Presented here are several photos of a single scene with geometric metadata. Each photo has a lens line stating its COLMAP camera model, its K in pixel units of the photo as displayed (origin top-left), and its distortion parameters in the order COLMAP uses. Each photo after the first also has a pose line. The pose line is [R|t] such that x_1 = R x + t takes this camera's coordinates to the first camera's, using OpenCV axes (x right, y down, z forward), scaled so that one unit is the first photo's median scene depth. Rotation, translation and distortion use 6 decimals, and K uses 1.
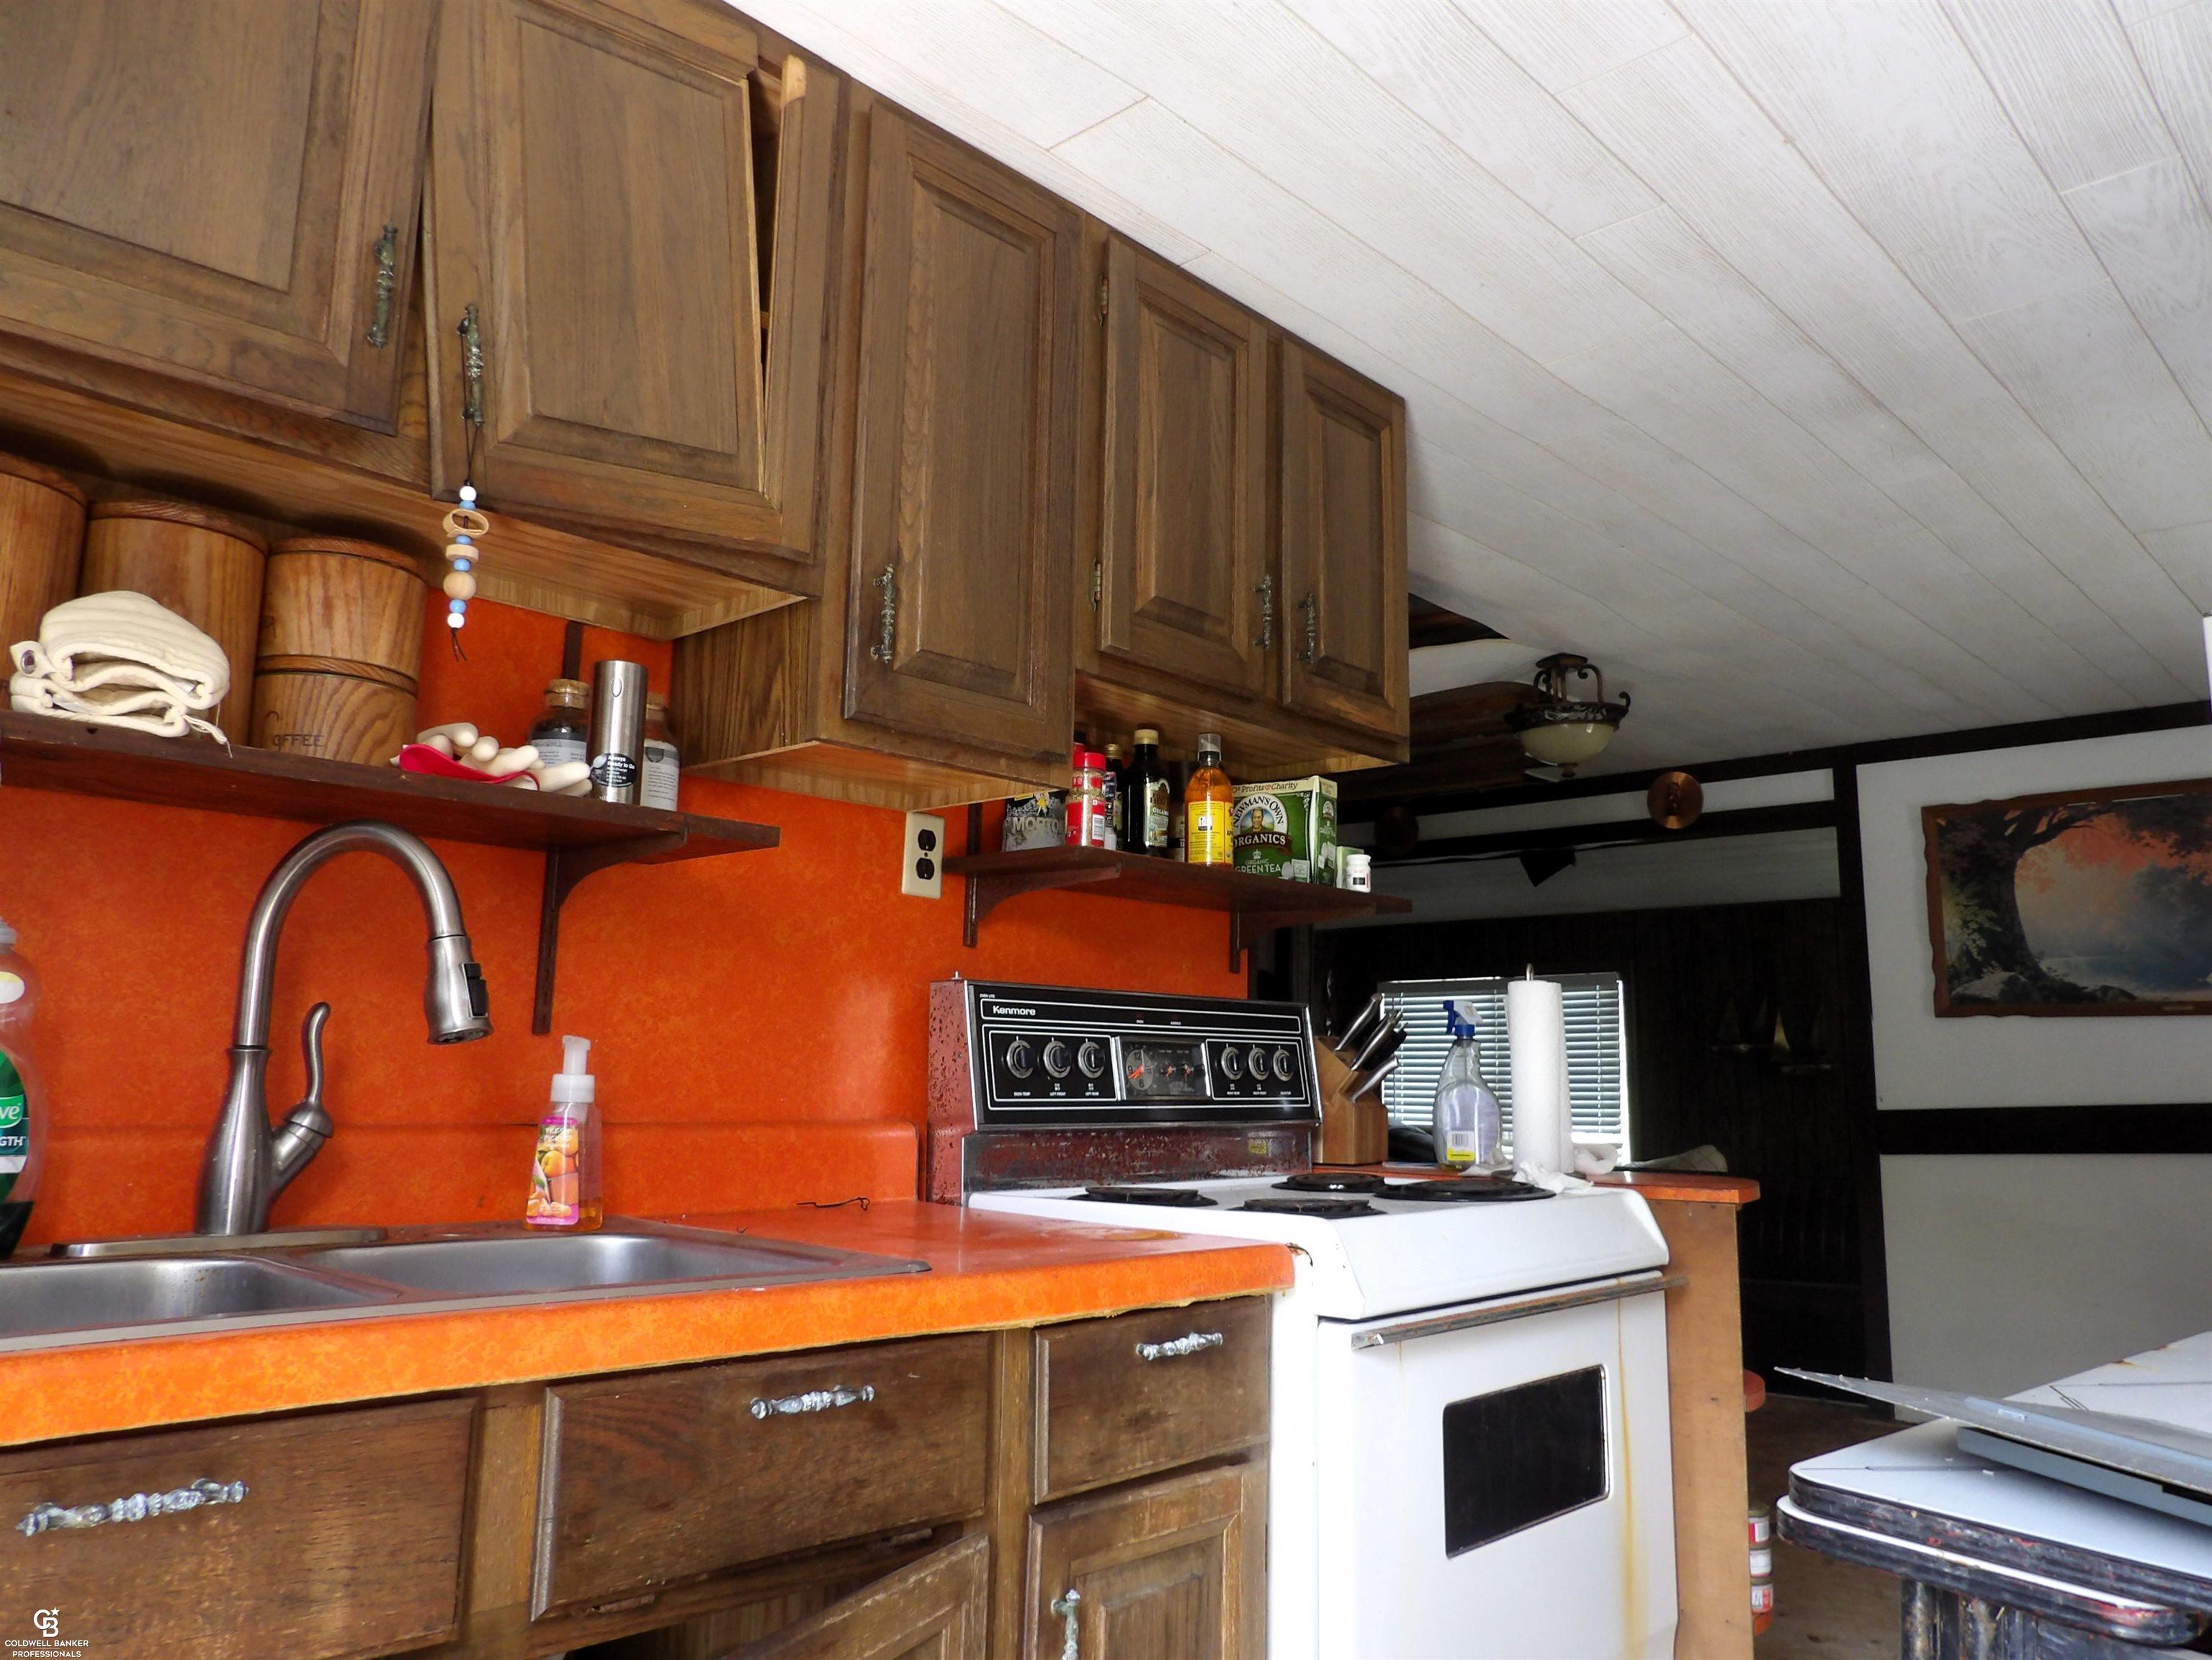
lens RADIAL K [[1638.6, 0, 1106.0], [0, 1638.6, 830.0], [0, 0, 1]] dist [0.004690, 0.007312]
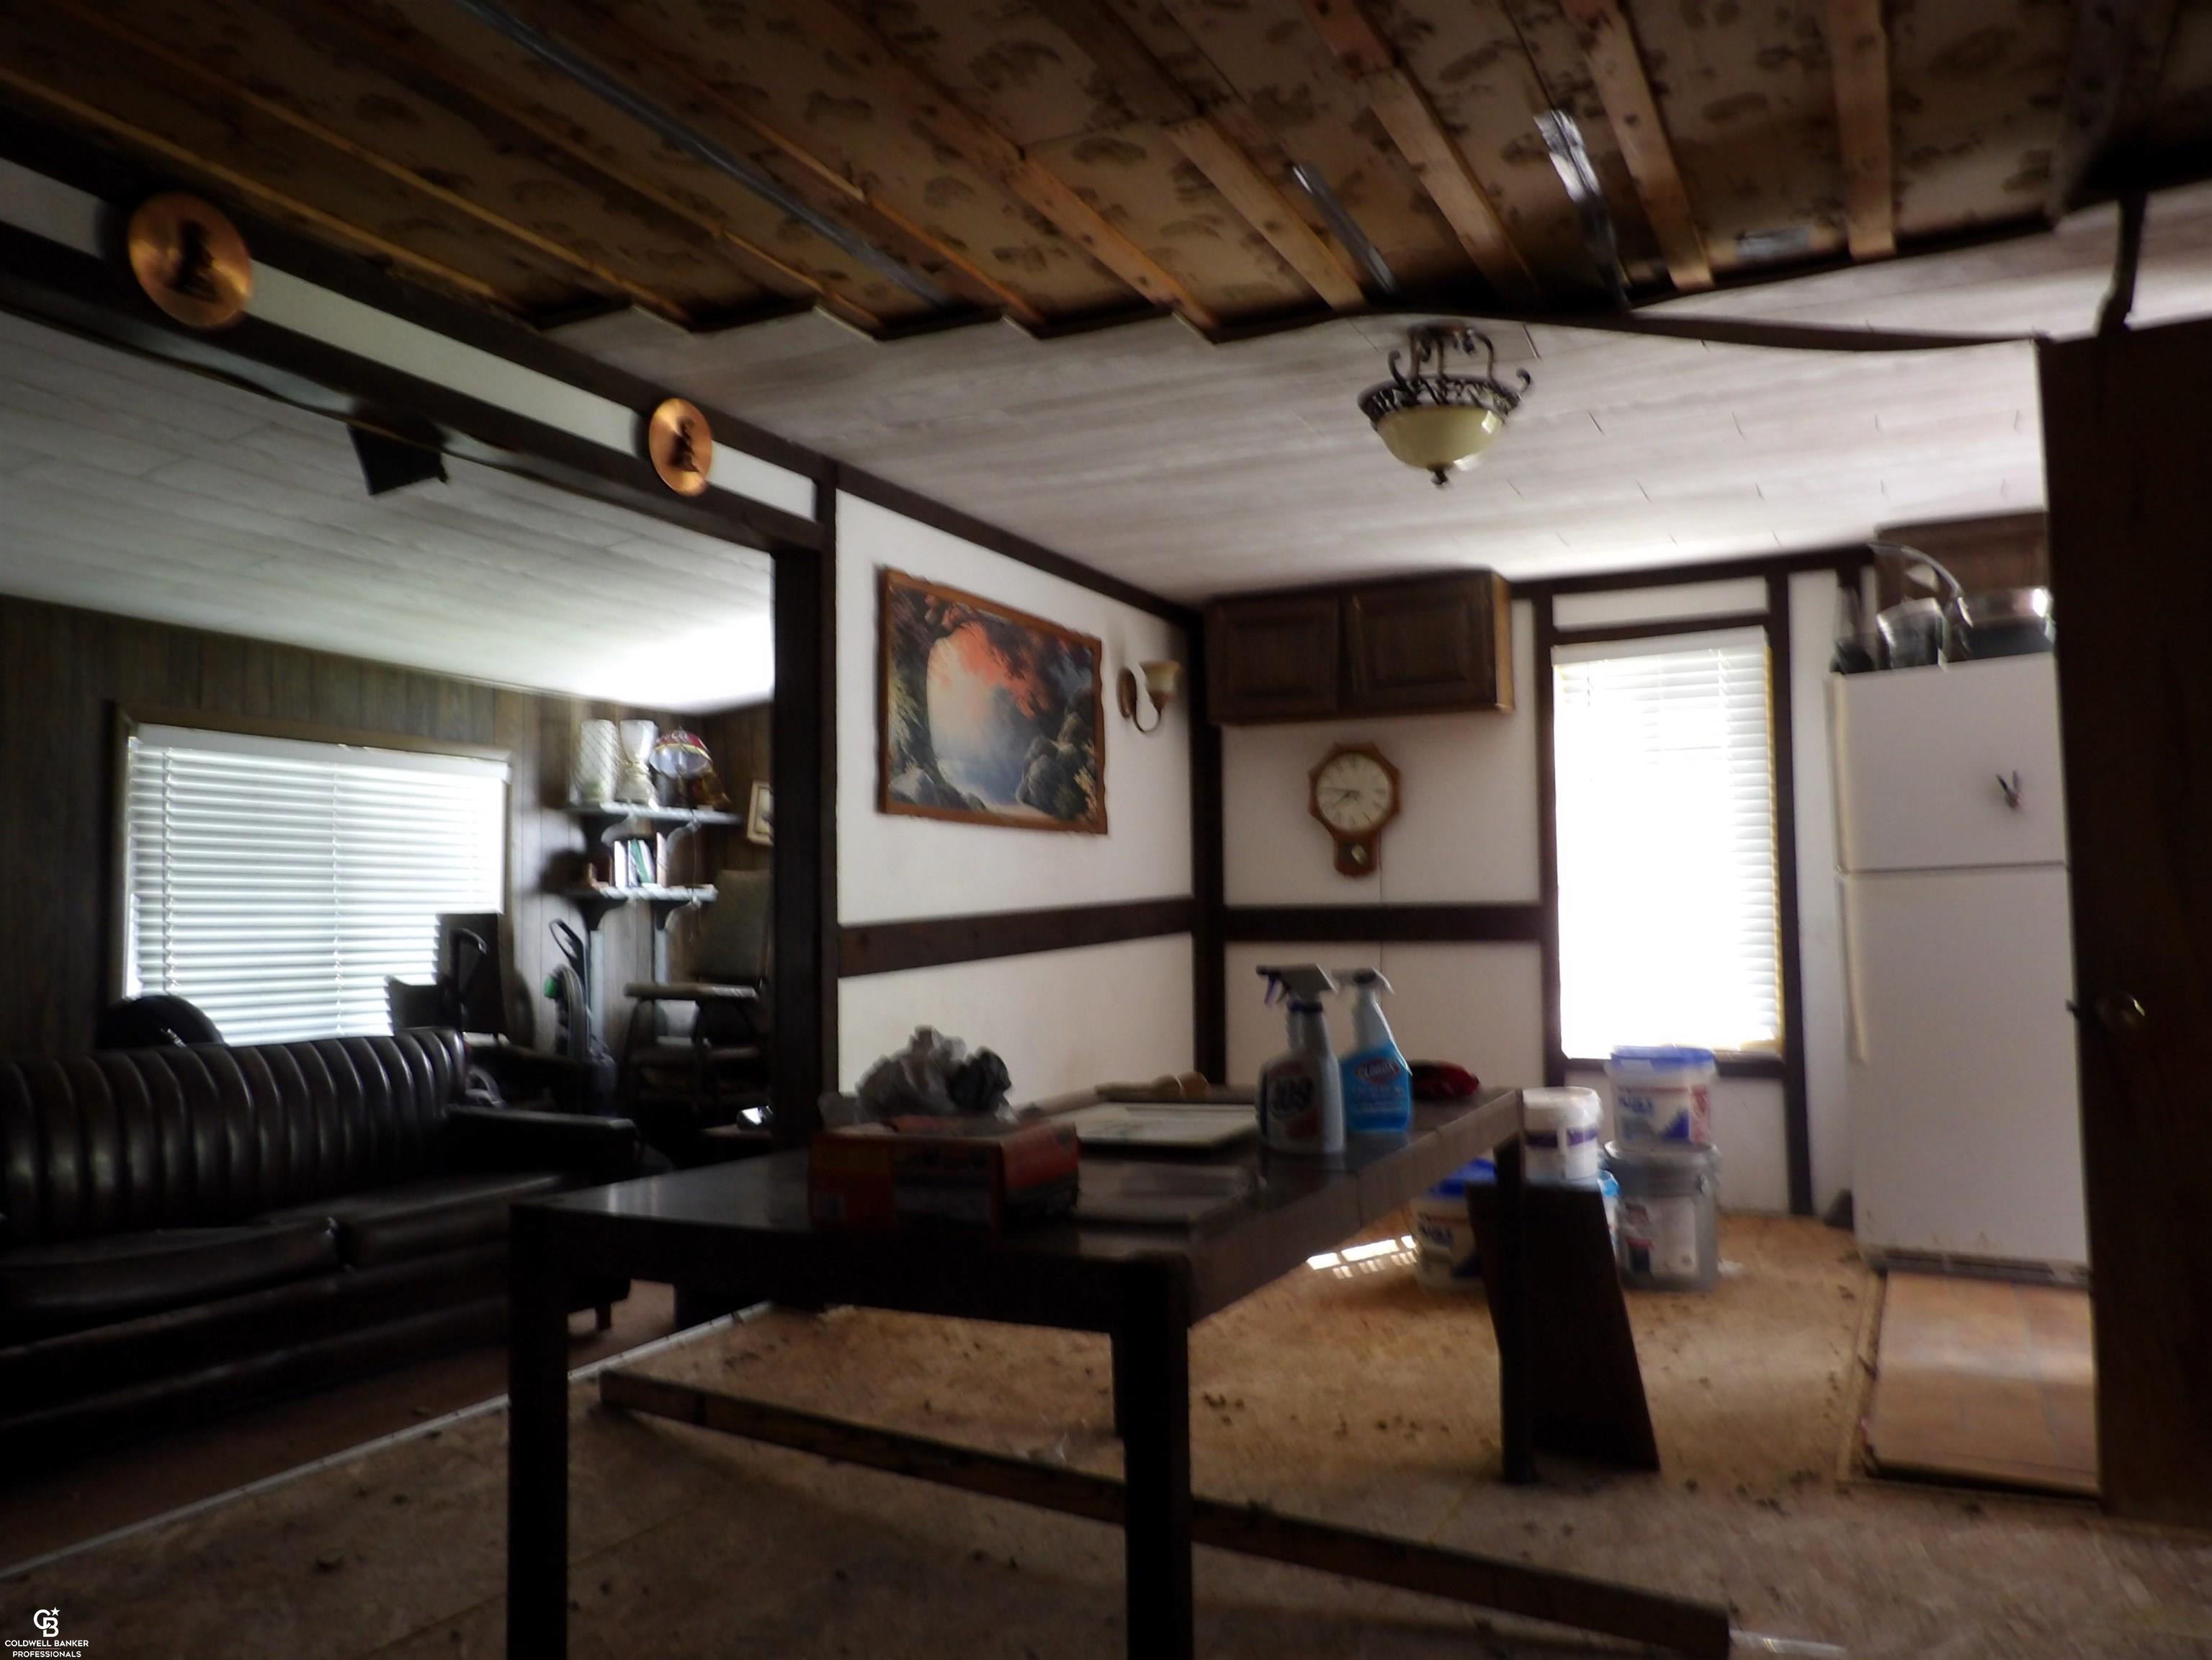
lens RADIAL K [[1638.6, 0, 1106.0], [0, 1638.6, 830.0], [0, 0, 1]] dist [0.004690, 0.007312]
pose [[-0.273453, 0.034429, 0.961269, -0.341812], [-0.153183, 0.985046, -0.078857, 0.171756], [-0.949610, -0.168814, -0.264090, 1.119016]]
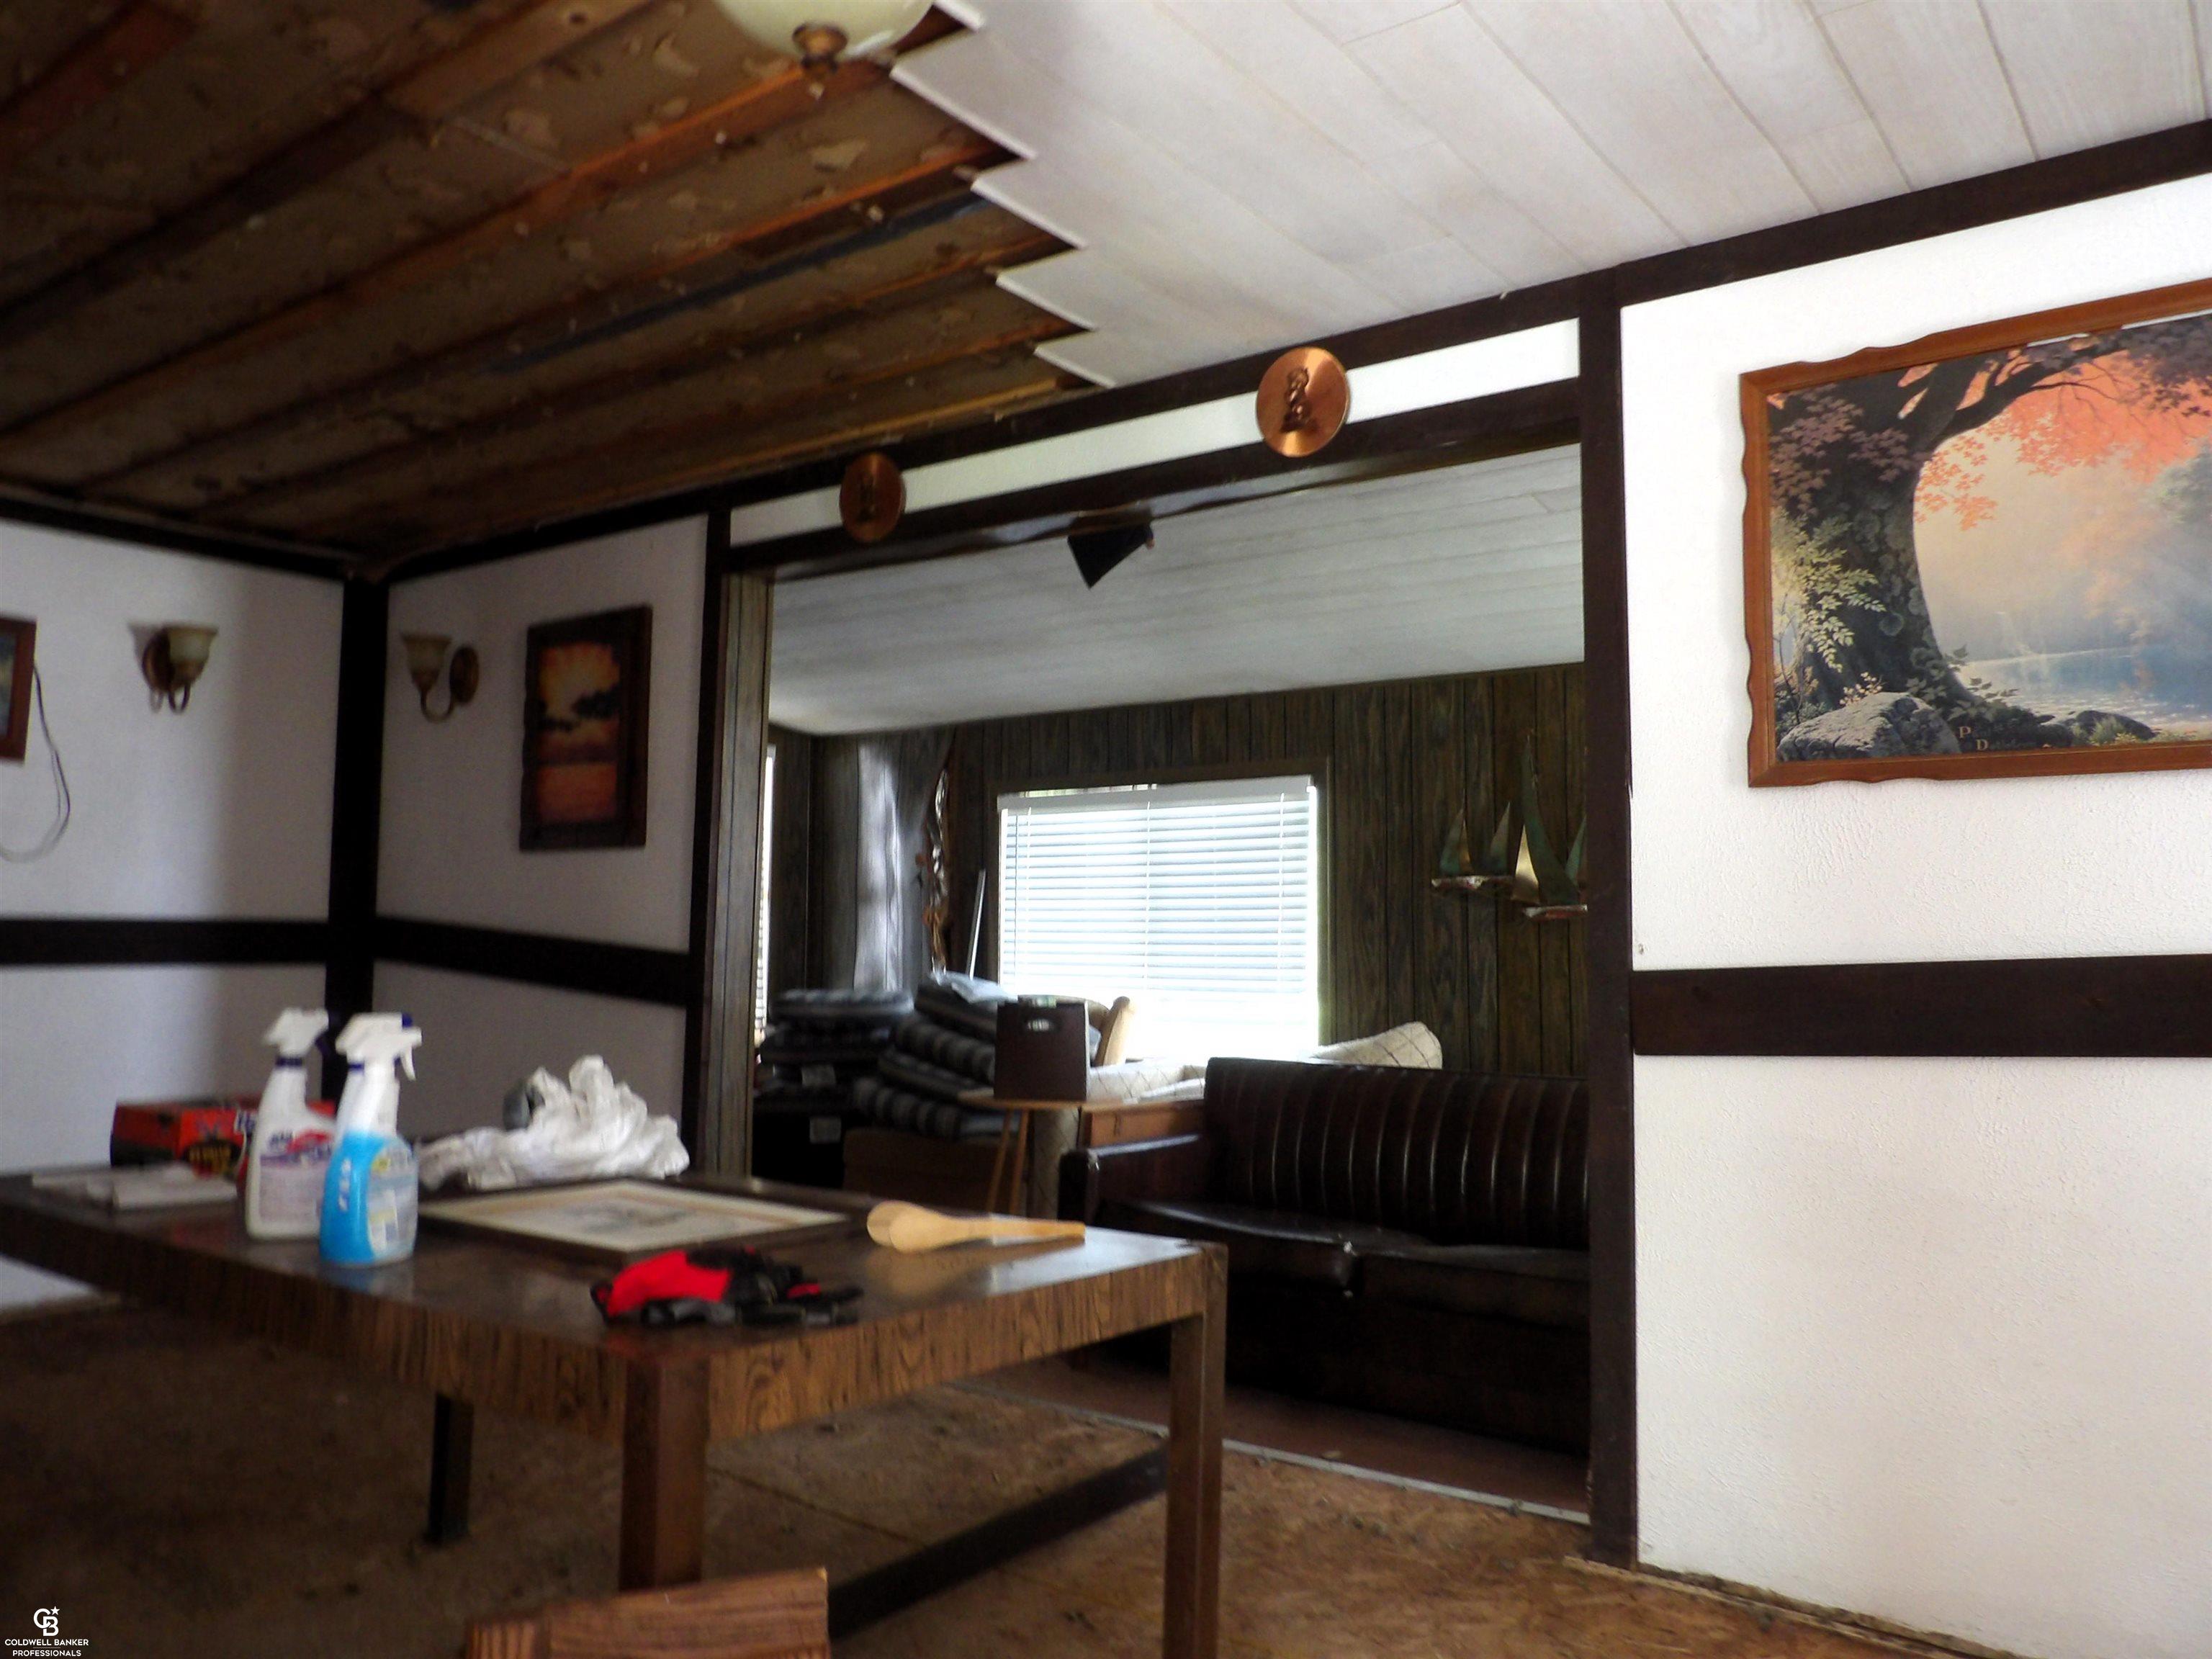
lens RADIAL K [[1641.5, 0, 1106.0], [0, 1641.5, 829.5], [0, 0, 1]] dist [-0.000557, 0.003966]
pose [[0.994817, 0.001778, 0.101664, 0.259142], [-0.010148, 0.996592, 0.081867, 0.088108], [-0.101172, -0.082475, 0.991444, 0.521903]]
